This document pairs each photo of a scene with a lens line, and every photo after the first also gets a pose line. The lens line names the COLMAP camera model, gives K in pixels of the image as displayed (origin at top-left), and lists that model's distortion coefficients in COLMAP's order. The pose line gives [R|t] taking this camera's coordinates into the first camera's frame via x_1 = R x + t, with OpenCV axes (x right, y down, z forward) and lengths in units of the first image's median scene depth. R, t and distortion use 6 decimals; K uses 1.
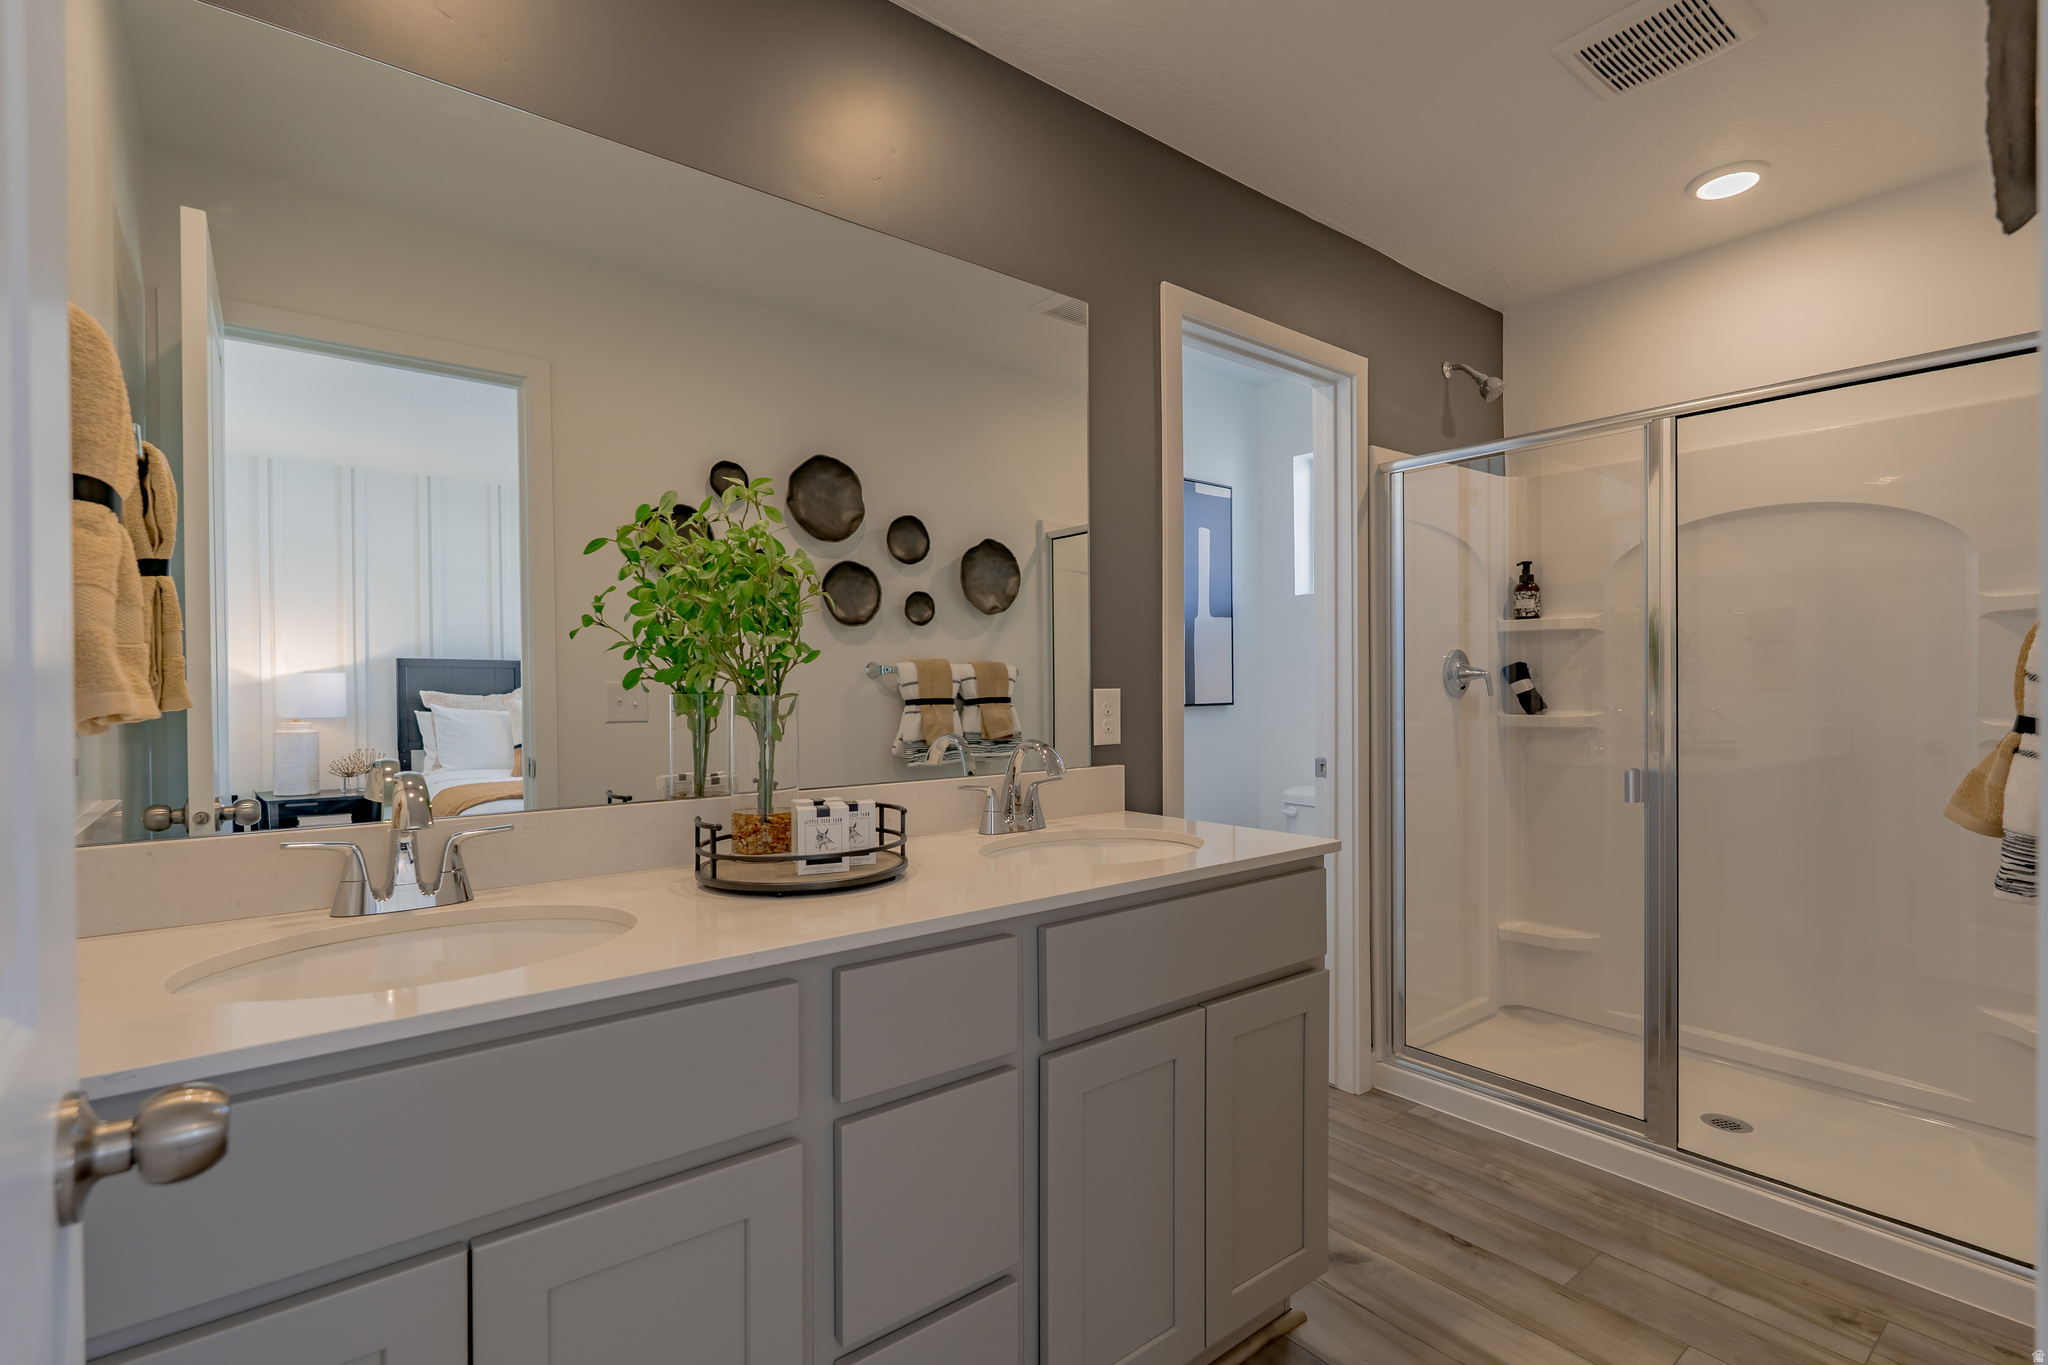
lens RADIAL K [[944.6, 0, 1024.0], [0, 944.6, 682.5], [0, 0, 1]] dist [0.000311, 0.000018]
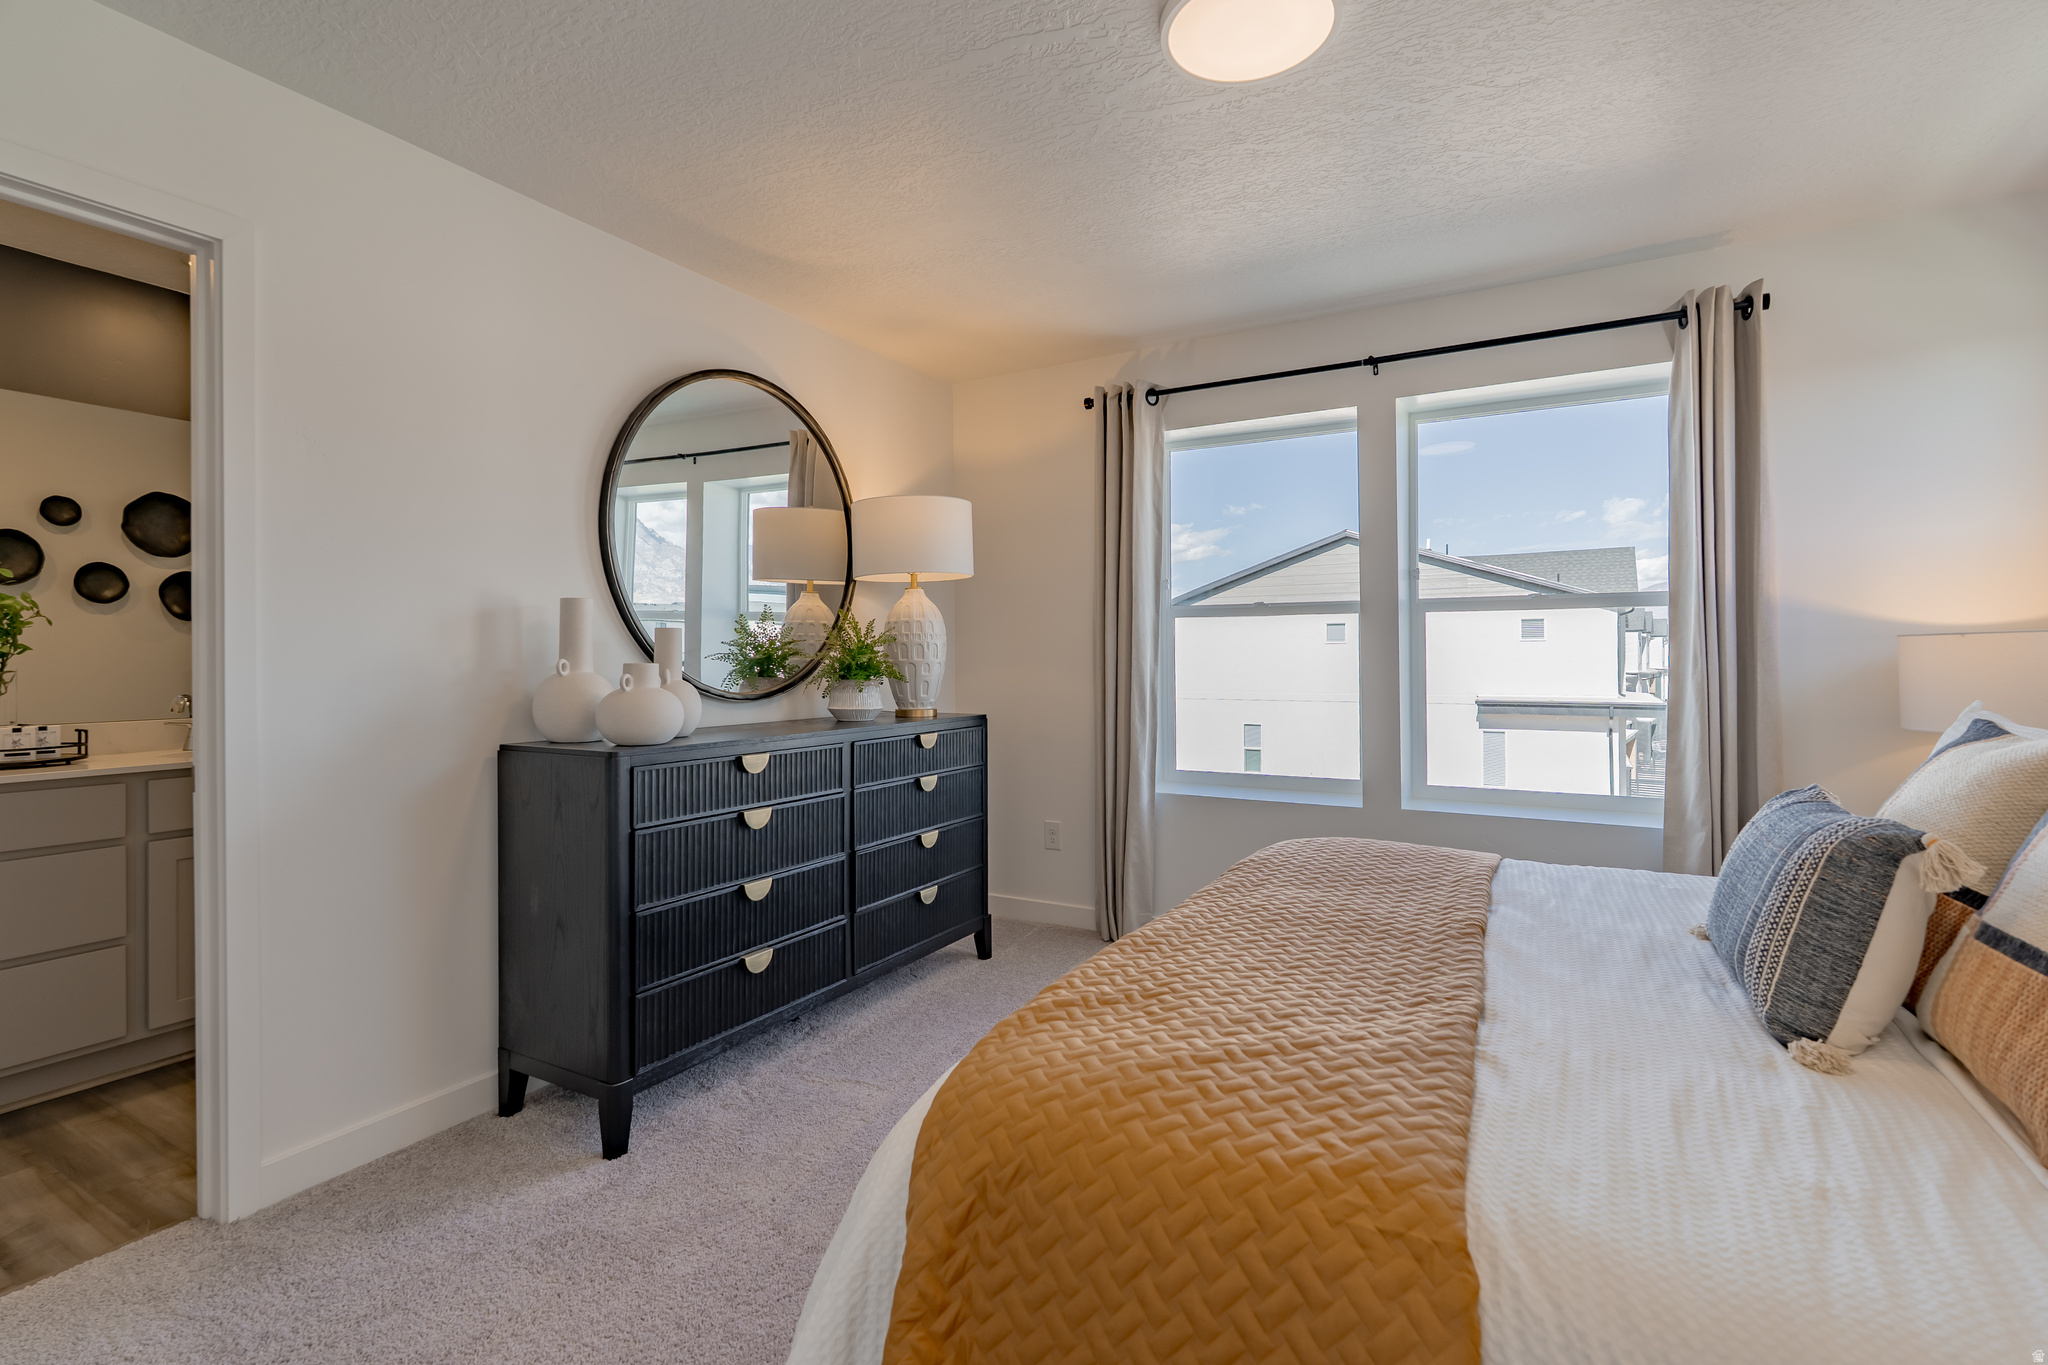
lens RADIAL K [[922.7, 0, 1027.4], [0, 922.7, 649.9], [0, 0, 1]] dist [0.000393, 0.000050]
pose [[0.927779, -0.003935, 0.373110, 0.456595], [0.005947, 0.999973, -0.004243, -0.004431], [-0.373084, 0.006156, 0.927777, -0.699573]]
